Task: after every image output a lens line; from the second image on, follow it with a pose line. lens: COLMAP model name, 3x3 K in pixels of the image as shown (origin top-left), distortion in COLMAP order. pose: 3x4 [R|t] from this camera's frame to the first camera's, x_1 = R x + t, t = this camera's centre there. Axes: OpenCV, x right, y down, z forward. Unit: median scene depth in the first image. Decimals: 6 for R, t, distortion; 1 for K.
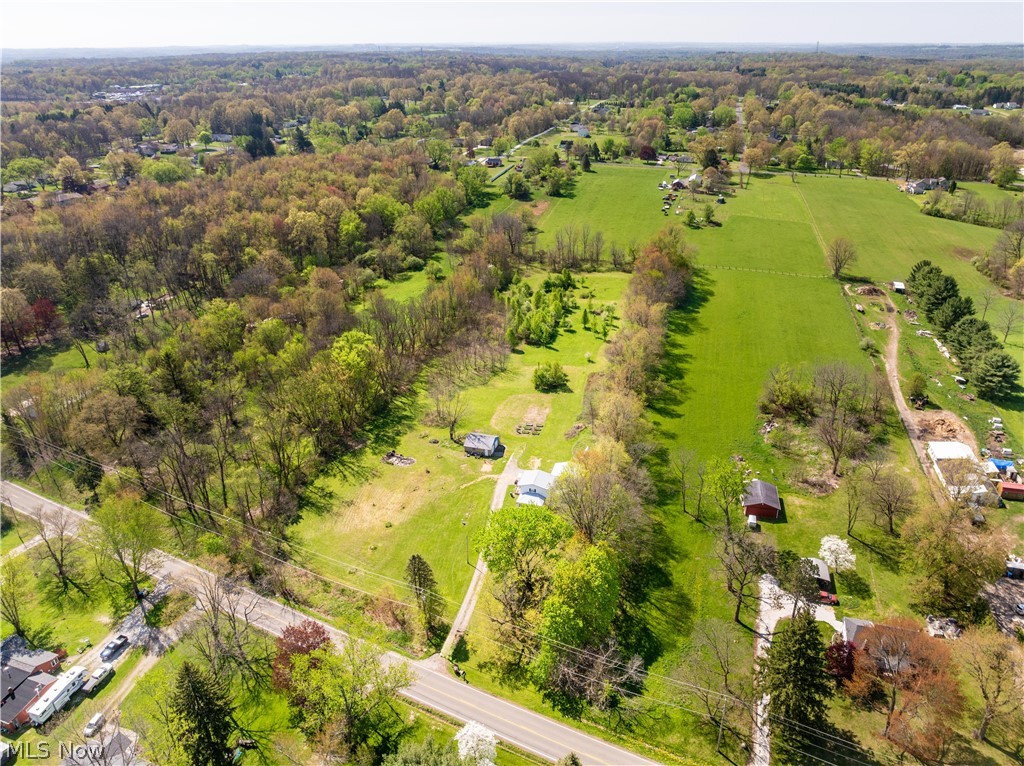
lens RADIAL K [[717.6, 0, 518.9], [0, 717.6, 379.7], [0, 0, 1]] dist [-0.049494, 0.020150]
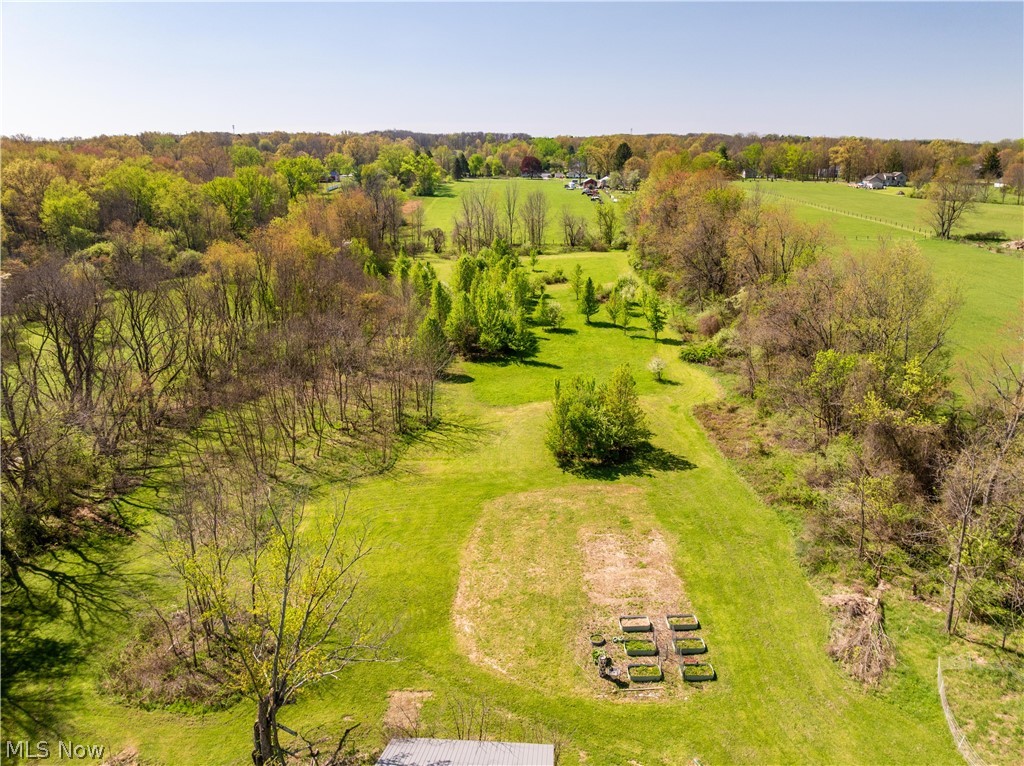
lens RADIAL K [[717.6, 0, 518.9], [0, 717.6, 379.7], [0, 0, 1]] dist [-0.049494, 0.020150]
pose [[0.972184, -0.073314, 0.222451, -0.054003], [0.101510, 0.987802, -0.118078, 0.008971], [-0.211080, 0.137374, 0.967767, 0.667268]]
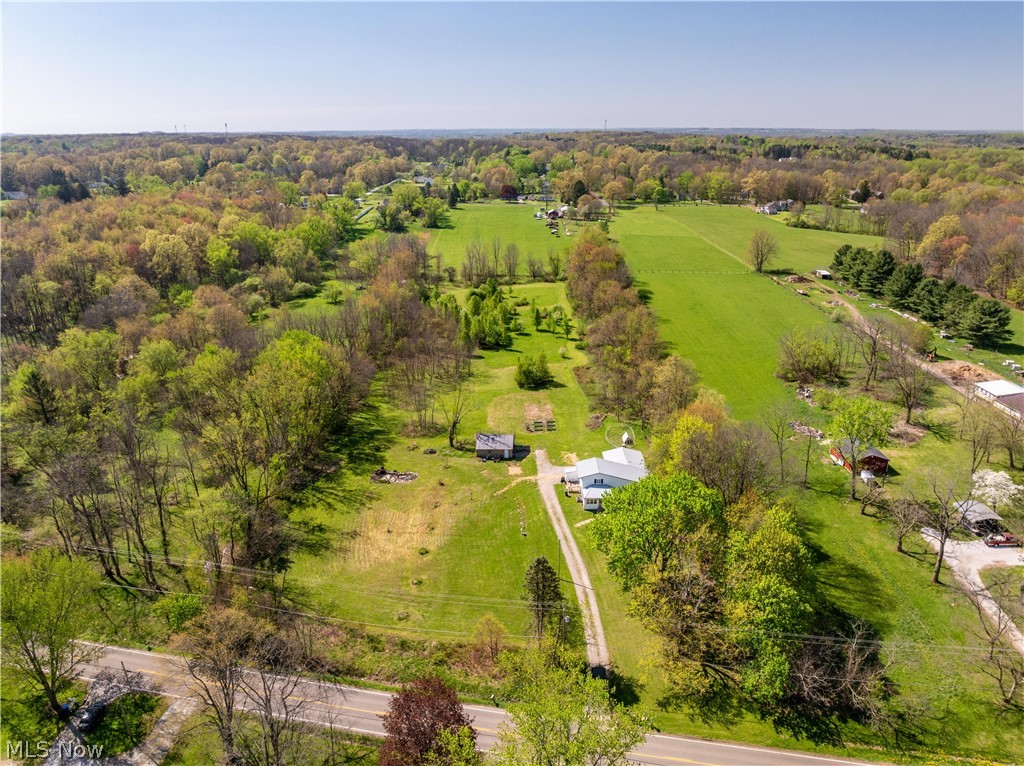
lens RADIAL K [[717.6, 0, 518.9], [0, 717.6, 379.7], [0, 0, 1]] dist [-0.049494, 0.020150]
pose [[0.964955, -0.086624, 0.247707, -0.173211], [0.112651, 0.989284, -0.092884, 0.075529], [-0.237007, 0.117533, 0.964372, 0.180714]]
